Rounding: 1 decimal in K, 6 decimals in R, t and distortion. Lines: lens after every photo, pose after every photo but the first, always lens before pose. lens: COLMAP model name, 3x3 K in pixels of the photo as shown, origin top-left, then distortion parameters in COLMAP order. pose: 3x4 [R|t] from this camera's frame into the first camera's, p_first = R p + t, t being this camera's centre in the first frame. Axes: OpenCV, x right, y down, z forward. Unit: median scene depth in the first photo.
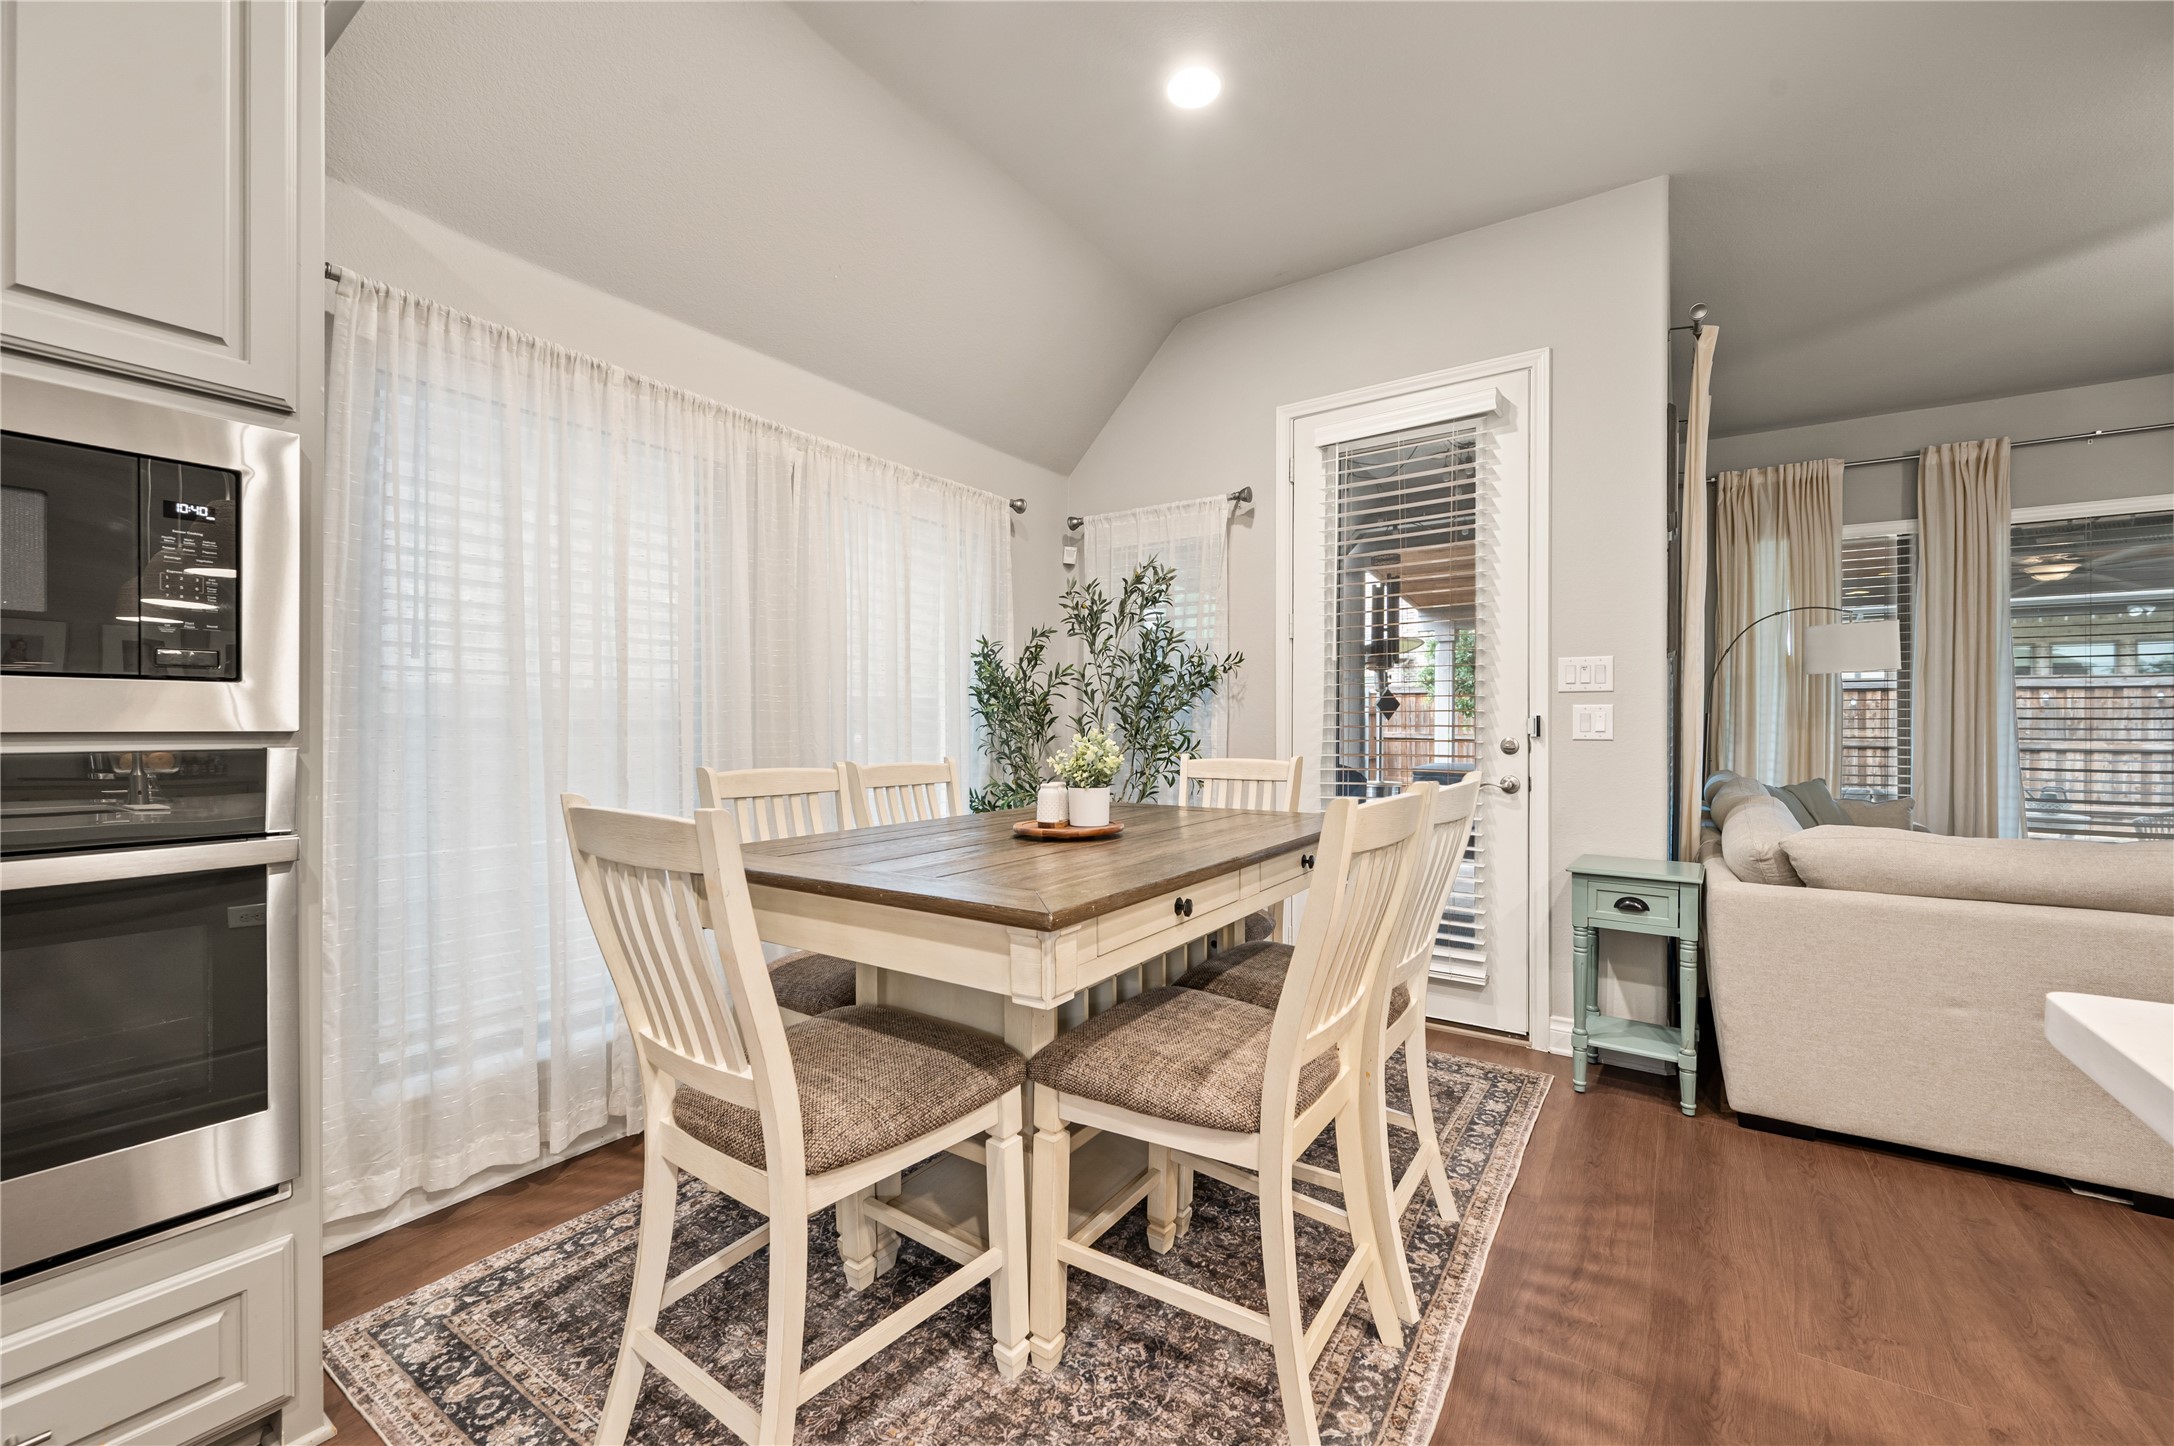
lens RADIAL K [[885.0, 0, 1096.1], [0, 885.0, 732.1], [0, 0, 1]] dist [0.000003, -0.000001]
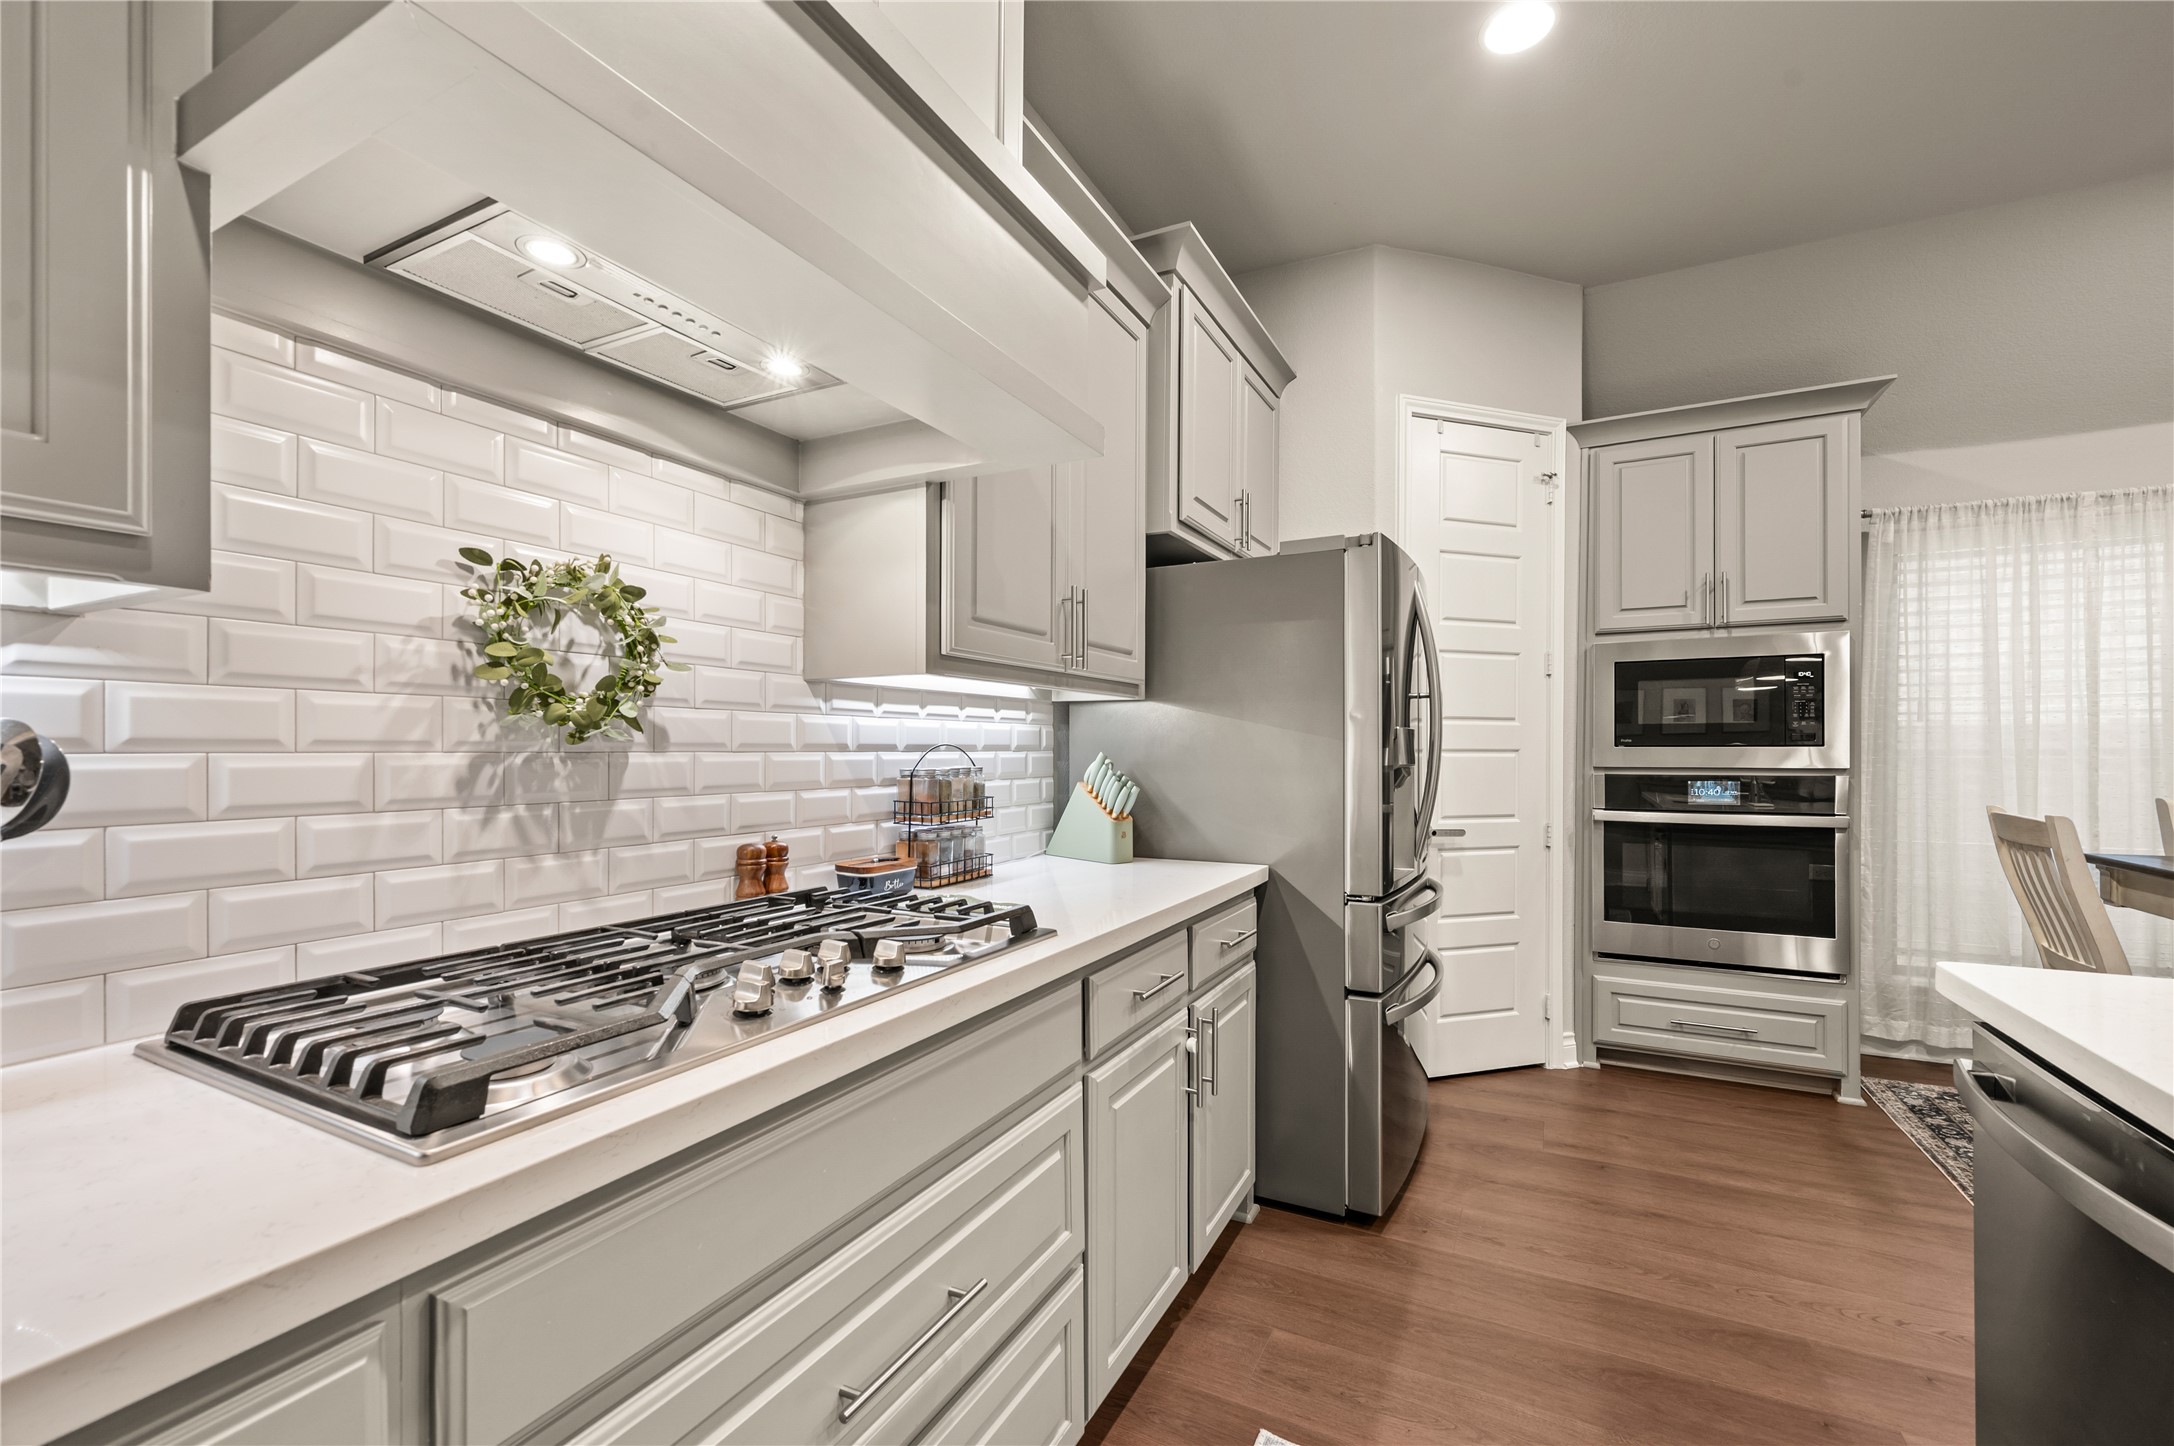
lens RADIAL K [[857.3, 0, 1094.4], [0, 857.3, 735.0], [0, 0, 1]] dist [-0.001293, -0.000254]
pose [[0.113564, -0.010304, -0.993477, 0.702101], [-0.009202, 0.999892, -0.011422, -0.029219], [0.993488, 0.010440, 0.113457, -0.775436]]
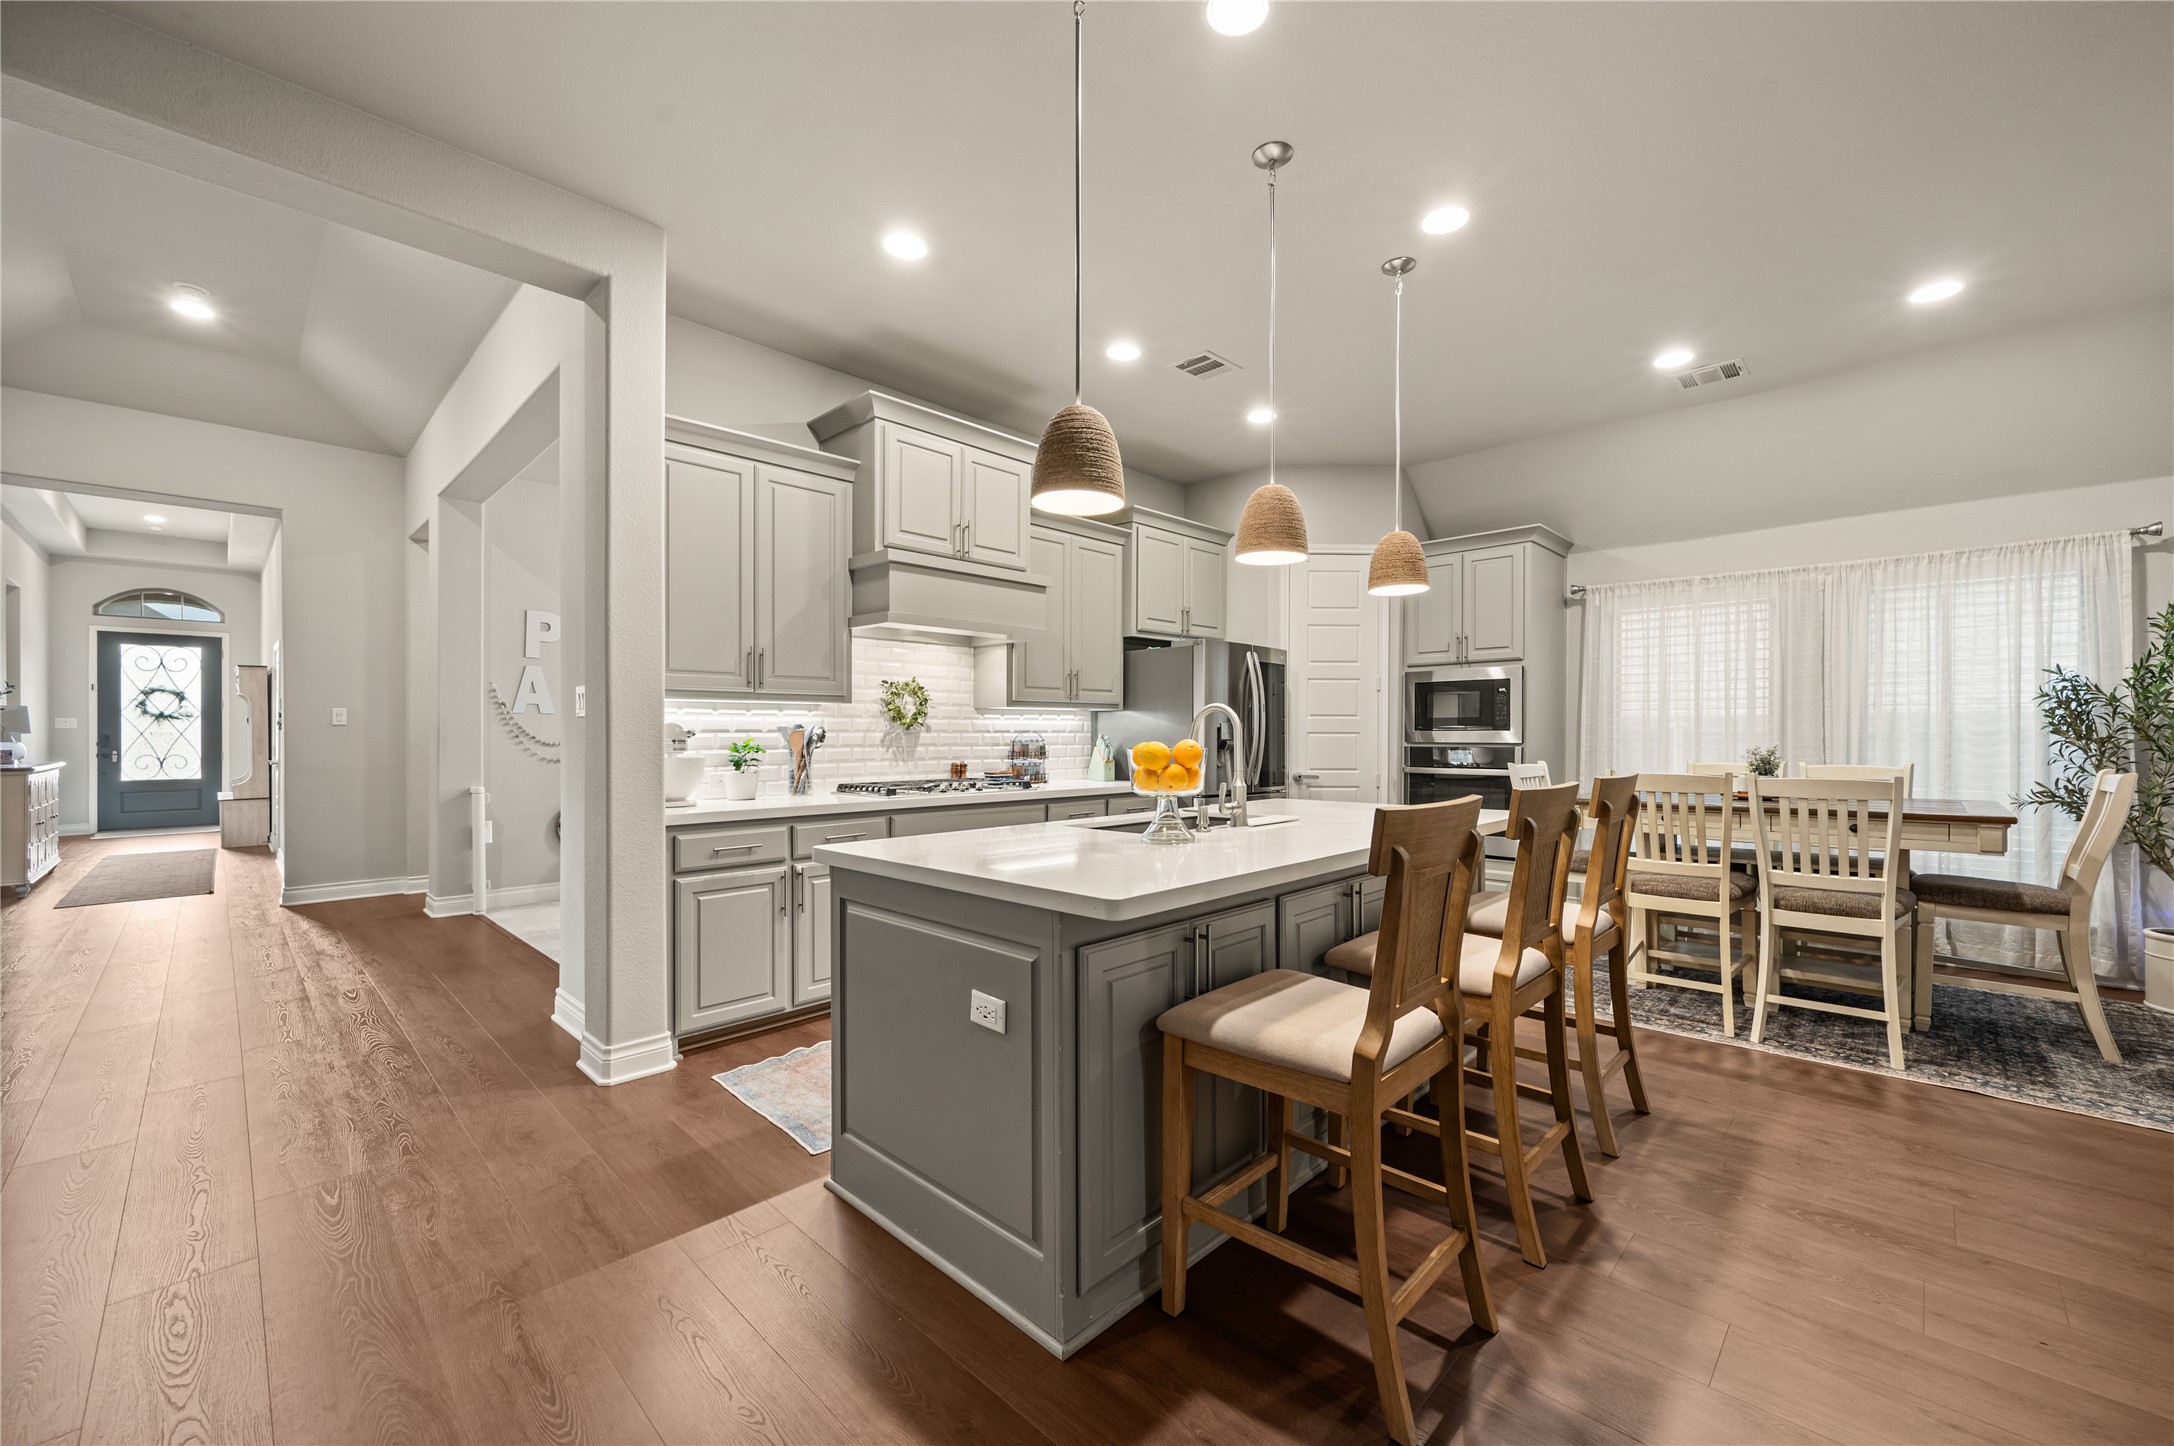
lens RADIAL K [[857.3, 0, 1094.4], [0, 857.3, 735.0], [0, 0, 1]] dist [-0.001293, -0.000254]
pose [[-0.178044, 0.003934, -0.984015, 2.360463], [-0.004389, 0.999979, 0.004792, -0.027404], [0.984013, 0.005172, -0.178023, -0.119131]]
